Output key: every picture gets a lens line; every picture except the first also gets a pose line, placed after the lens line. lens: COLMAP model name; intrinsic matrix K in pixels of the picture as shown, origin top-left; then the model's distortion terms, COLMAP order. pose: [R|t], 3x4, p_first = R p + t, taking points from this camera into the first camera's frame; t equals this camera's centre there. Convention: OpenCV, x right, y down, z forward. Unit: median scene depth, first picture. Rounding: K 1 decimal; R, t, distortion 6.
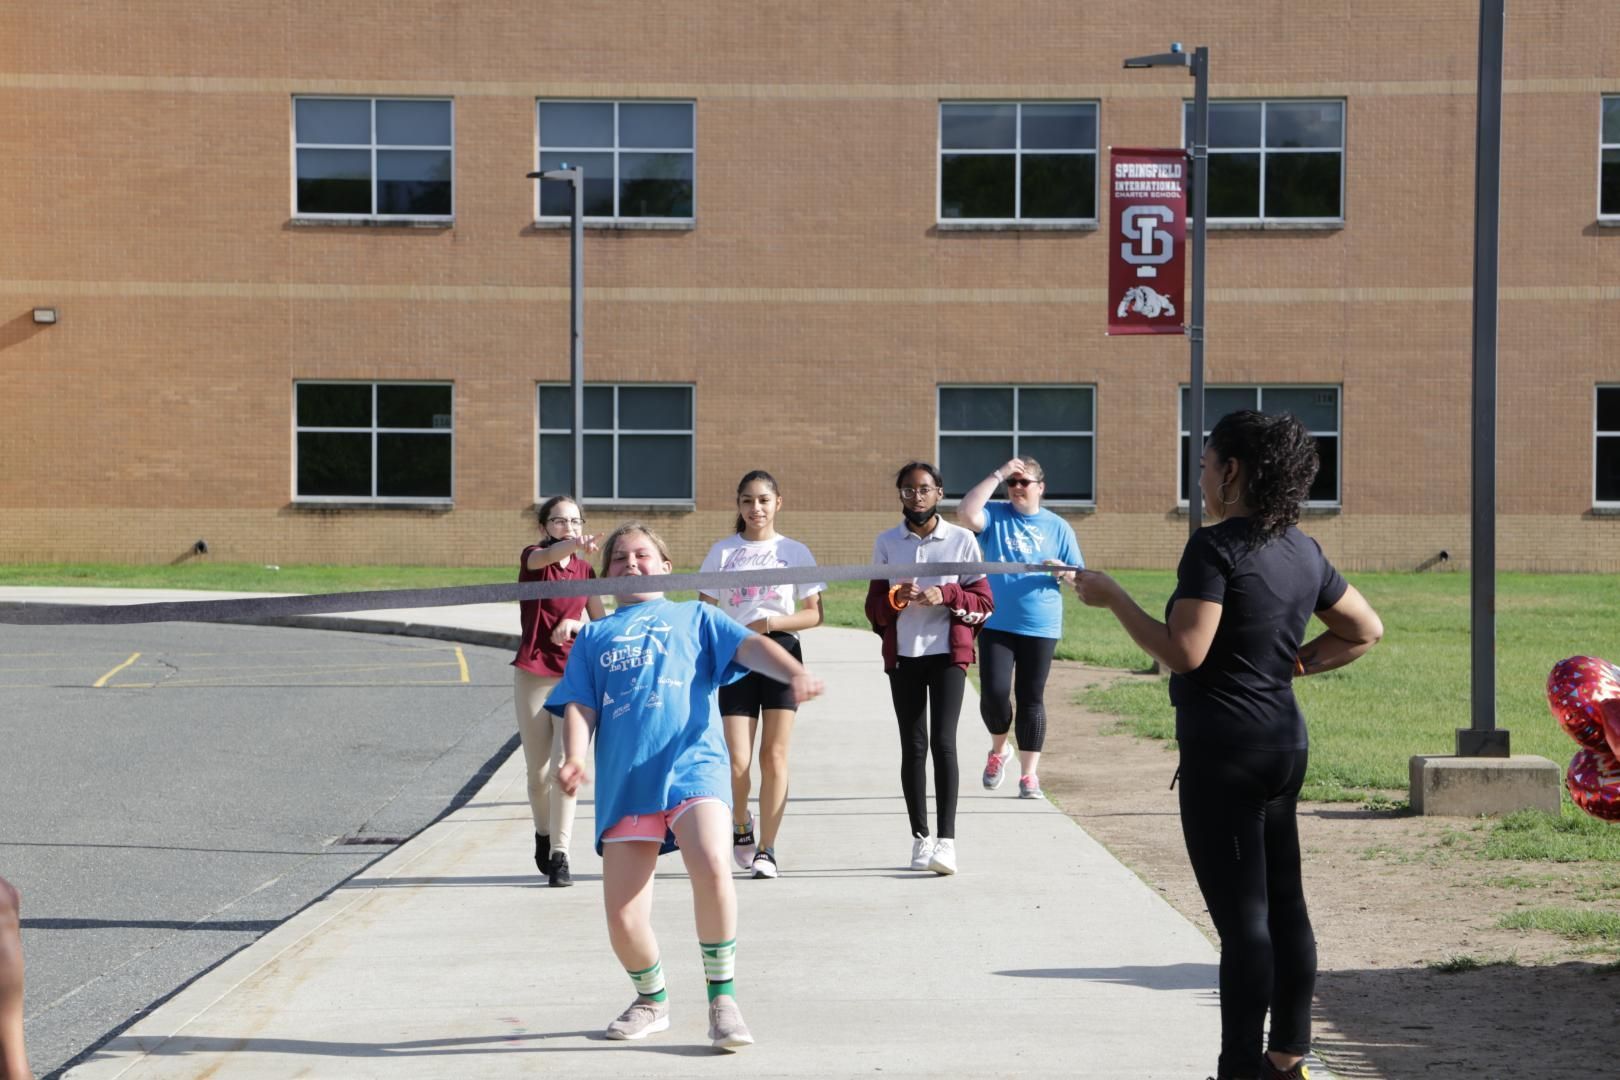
lens RADIAL K [[7220.8, 0, 850.5], [0, 7220.8, 535.1], [0, 0, 1]] dist [1.555950, 5.475994]
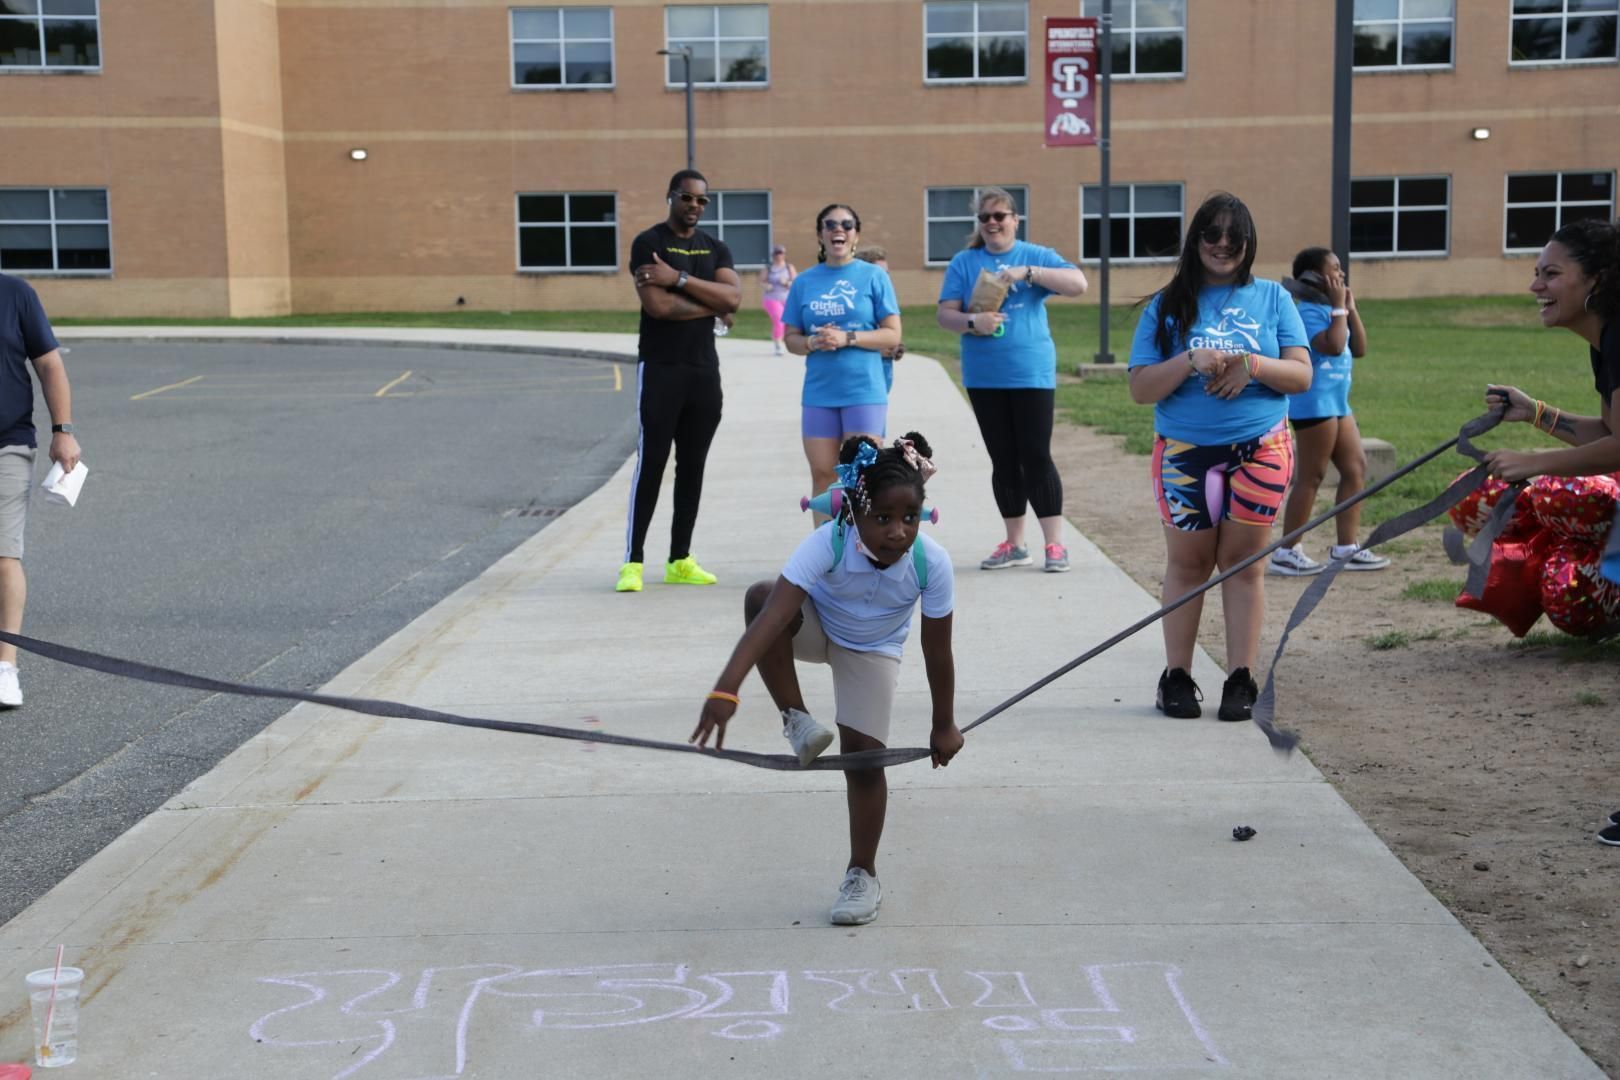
lens RADIAL K [[2761.1, 0, 805.2], [0, 2761.1, 537.2], [0, 0, 1]] dist [0.246395, 0.152830]
pose [[0.999602, -0.016208, -0.023089, -0.001387], [0.018285, 0.995519, 0.092780, -0.001772], [0.021481, -0.093165, 0.995419, 0.398352]]
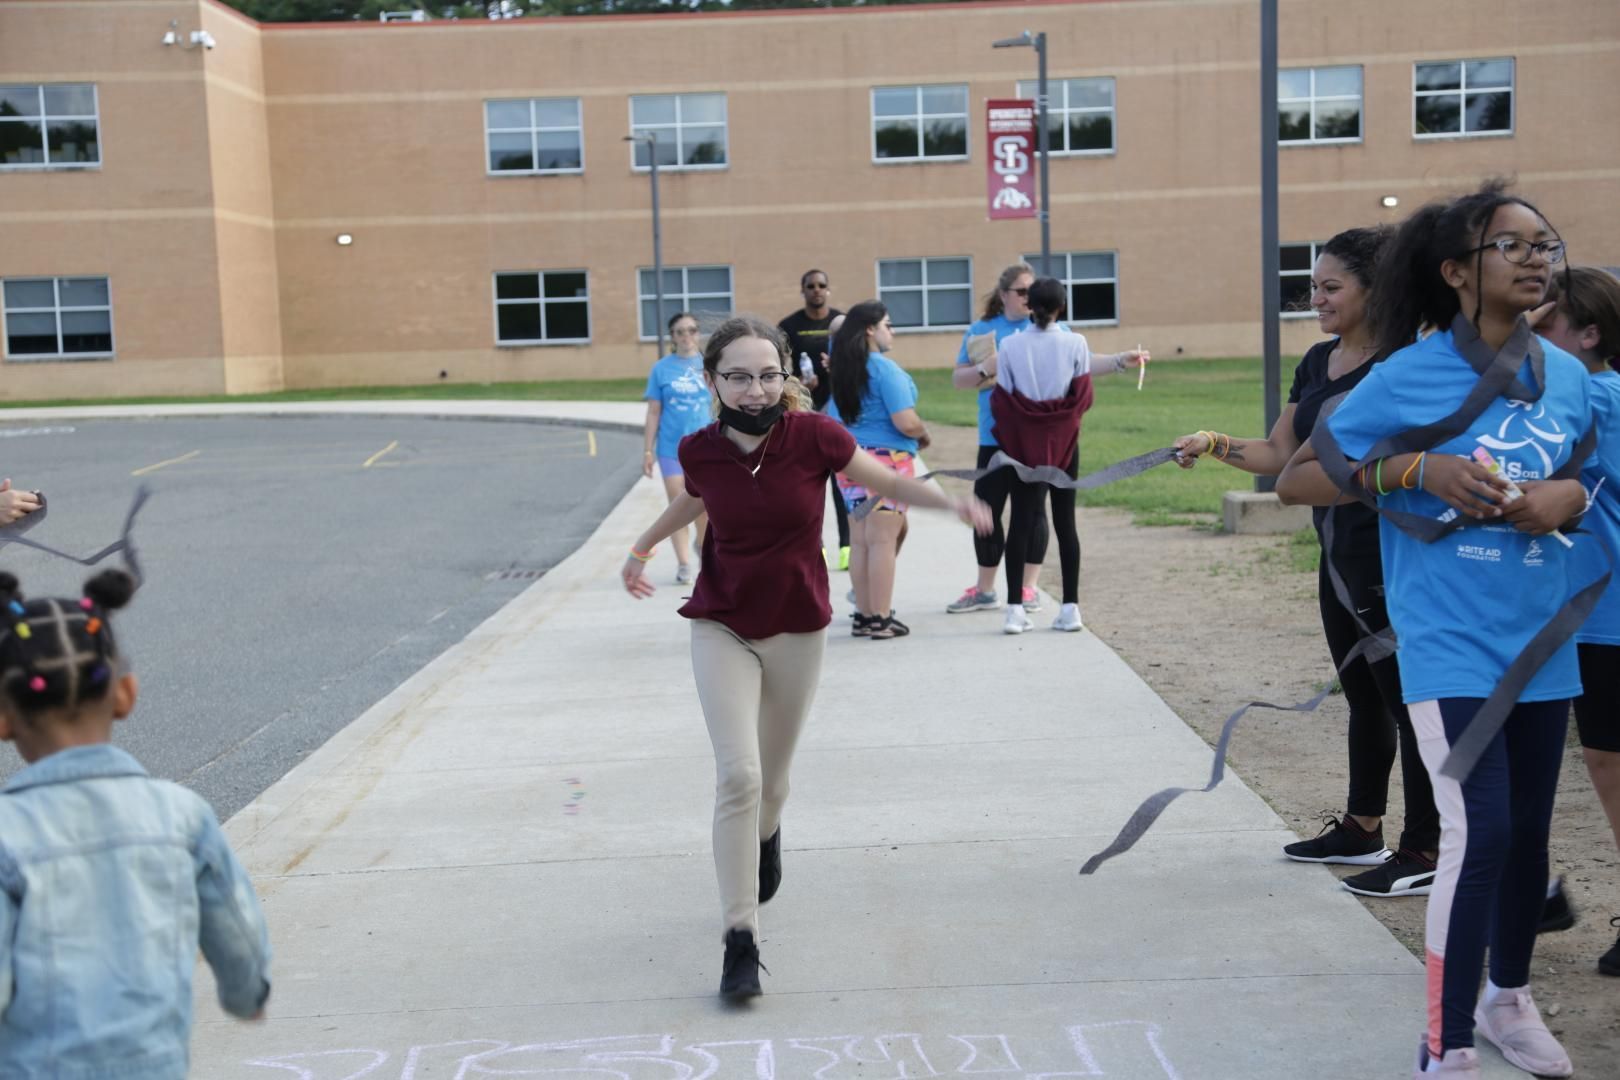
lens RADIAL K [[2514.4, 0, 806.2], [0, 2514.4, 533.2], [0, 0, 1]] dist [0.188690, 0.219314]
pose [[0.999244, -0.038332, -0.006428, -0.002975], [0.038710, 0.996358, 0.075978, -0.002778], [0.003492, -0.076169, 0.997089, 0.416539]]
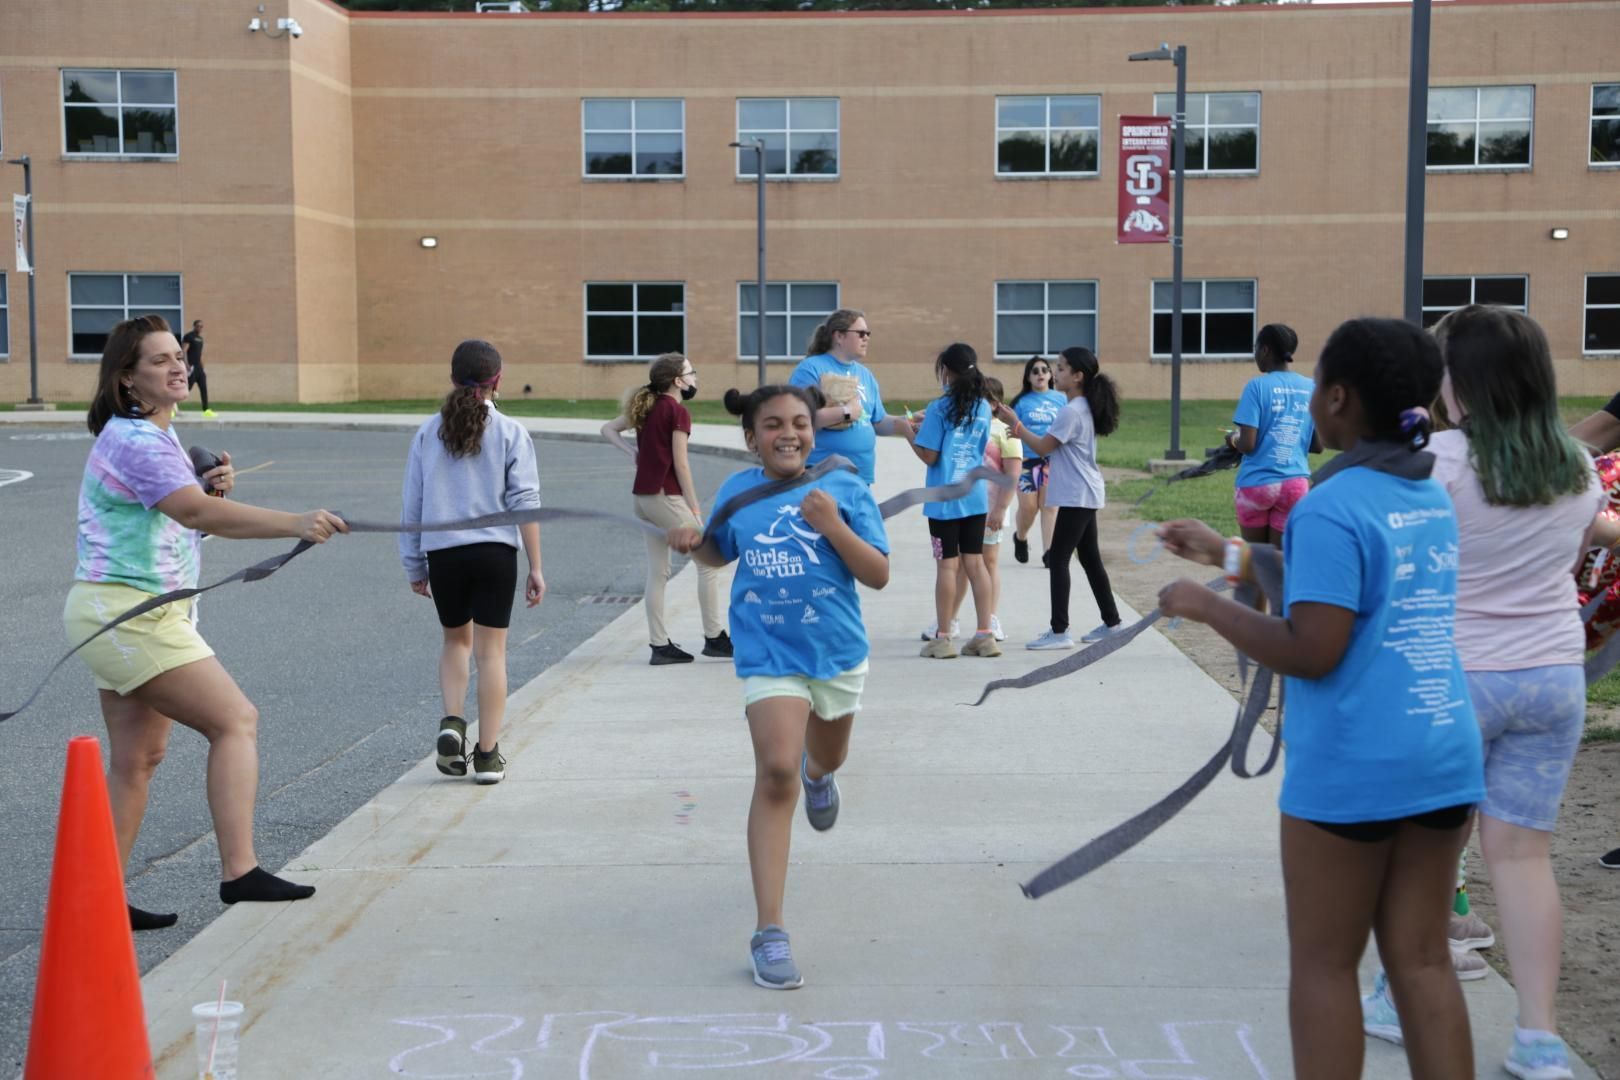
lens RADIAL K [[2951.2, 0, 798.3], [0, 2951.2, 542.7], [0, 0, 1]] dist [0.287260, 0.156338]
pose [[0.999250, -0.003478, -0.038576, -0.005944], [0.005787, 0.998188, 0.059888, -0.003074], [0.038298, -0.060066, 0.997459, 0.362378]]
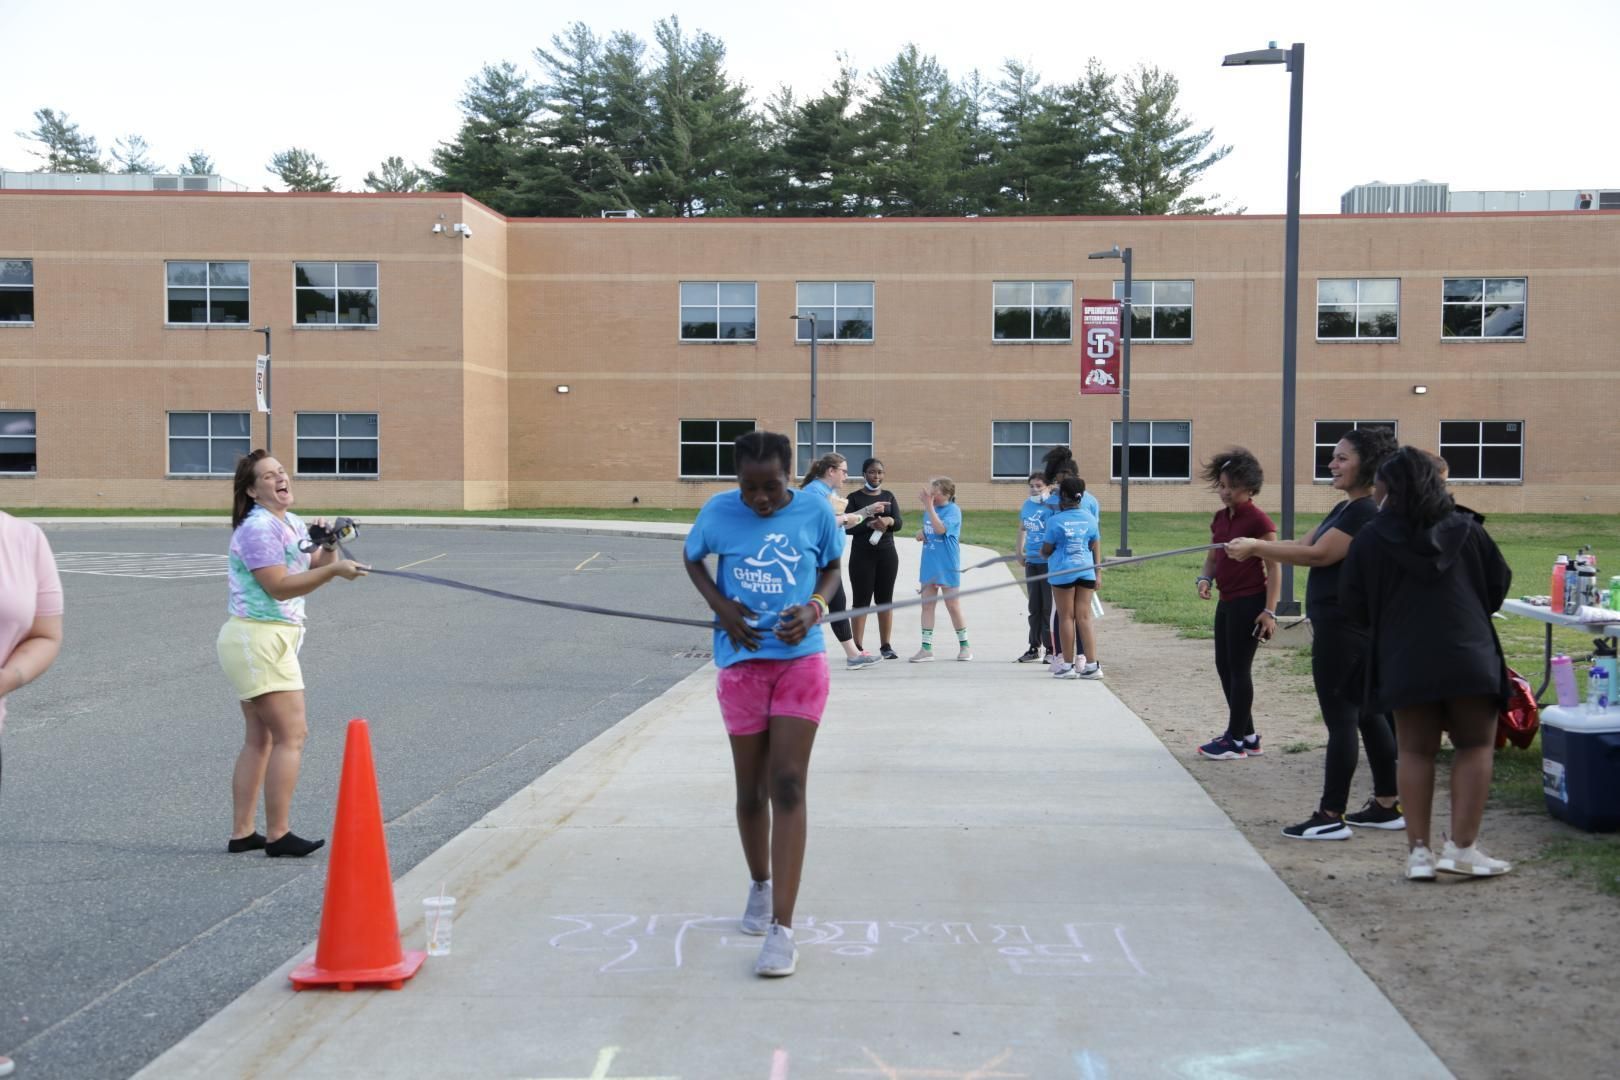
lens RADIAL K [[2514.4, 0, 806.2], [0, 2514.4, 533.2], [0, 0, 1]] dist [0.188690, 0.219314]
pose [[0.998283, 0.002117, -0.058542, 0.001297], [-0.001009, 0.999820, 0.018938, -0.002446], [0.058571, -0.018846, 0.998105, 0.289287]]
